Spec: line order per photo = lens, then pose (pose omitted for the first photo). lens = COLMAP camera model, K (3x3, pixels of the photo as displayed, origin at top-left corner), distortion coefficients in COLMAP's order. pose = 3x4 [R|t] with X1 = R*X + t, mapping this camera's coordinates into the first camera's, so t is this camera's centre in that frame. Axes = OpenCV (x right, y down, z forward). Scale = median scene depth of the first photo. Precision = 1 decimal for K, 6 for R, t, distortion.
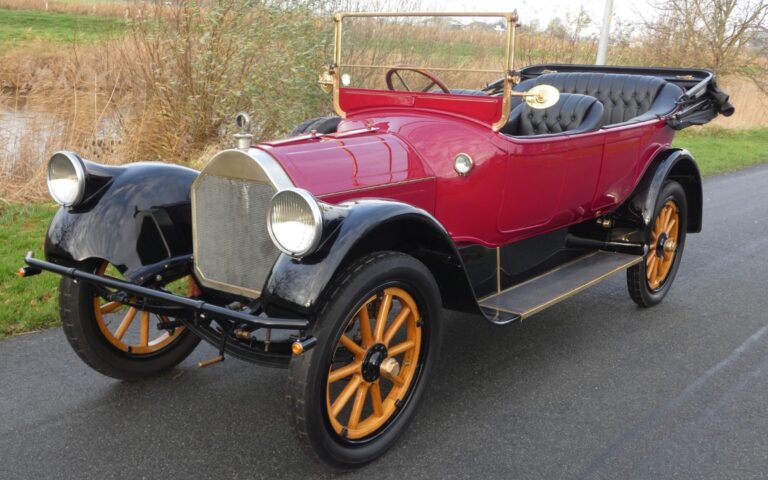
lens RADIAL K [[851.3, 0, 381.6], [0, 851.3, 241.0], [0, 0, 1]] dist [0.013902, 0.000000]
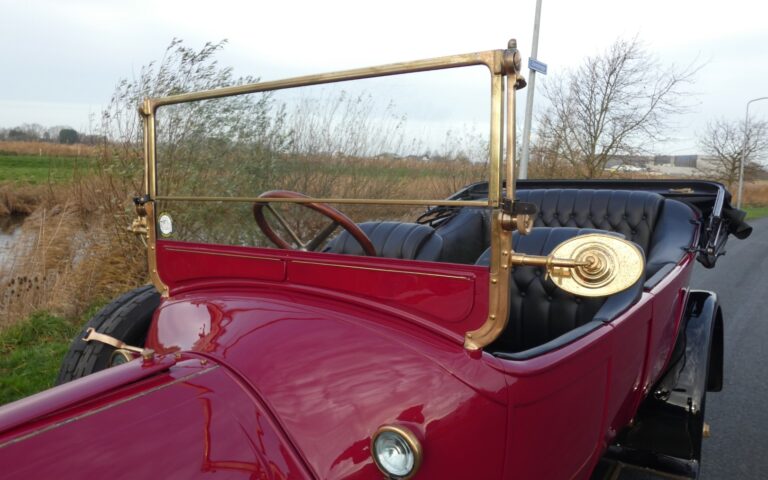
lens RADIAL K [[560.1, 0, 383.6], [0, 560.1, 239.1], [0, 0, 1]] dist [-0.033181, 0.001322]
pose [[0.997553, -0.044169, 0.054187, 0.078098], [0.049639, 0.993322, -0.104147, -0.152101], [-0.049225, 0.106582, 0.993085, 0.721210]]
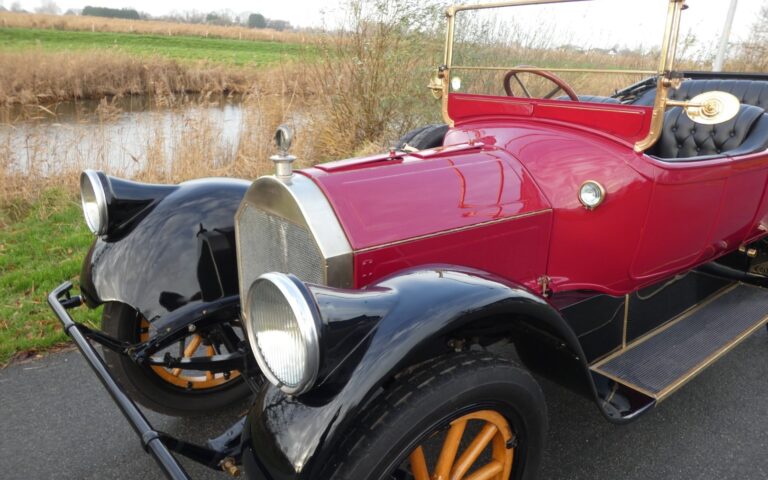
lens RADIAL K [[560.1, 0, 384.7], [0, 560.1, 237.0], [0, 0, 1]] dist [-0.033181, 0.001322]
pose [[0.971868, 0.062291, -0.227141, 0.030099], [-0.045666, 0.995928, 0.077733, -0.079694], [0.231058, -0.065173, 0.970755, 0.450000]]
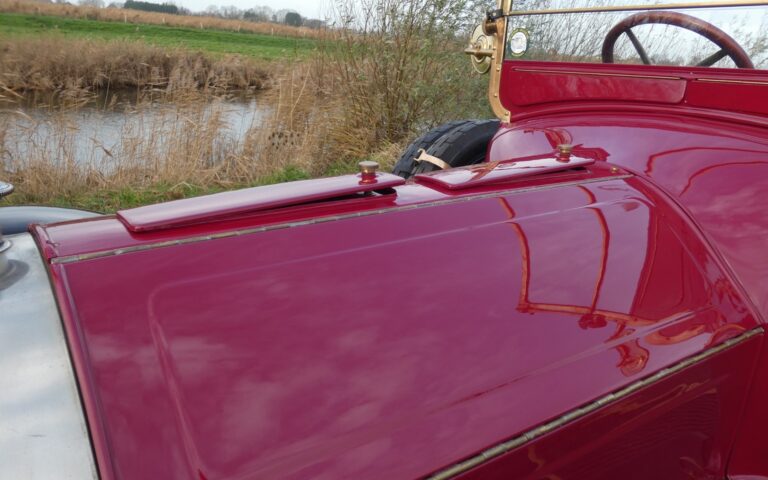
lens RADIAL K [[560.1, 0, 385.5], [0, 560.1, 241.7], [0, 0, 1]] dist [-0.033181, 0.001322]
pose [[0.956733, 0.107119, -0.270533, -0.018347], [-0.087023, 0.992552, 0.085253, -0.108053], [0.277651, -0.058022, 0.958928, 0.736728]]
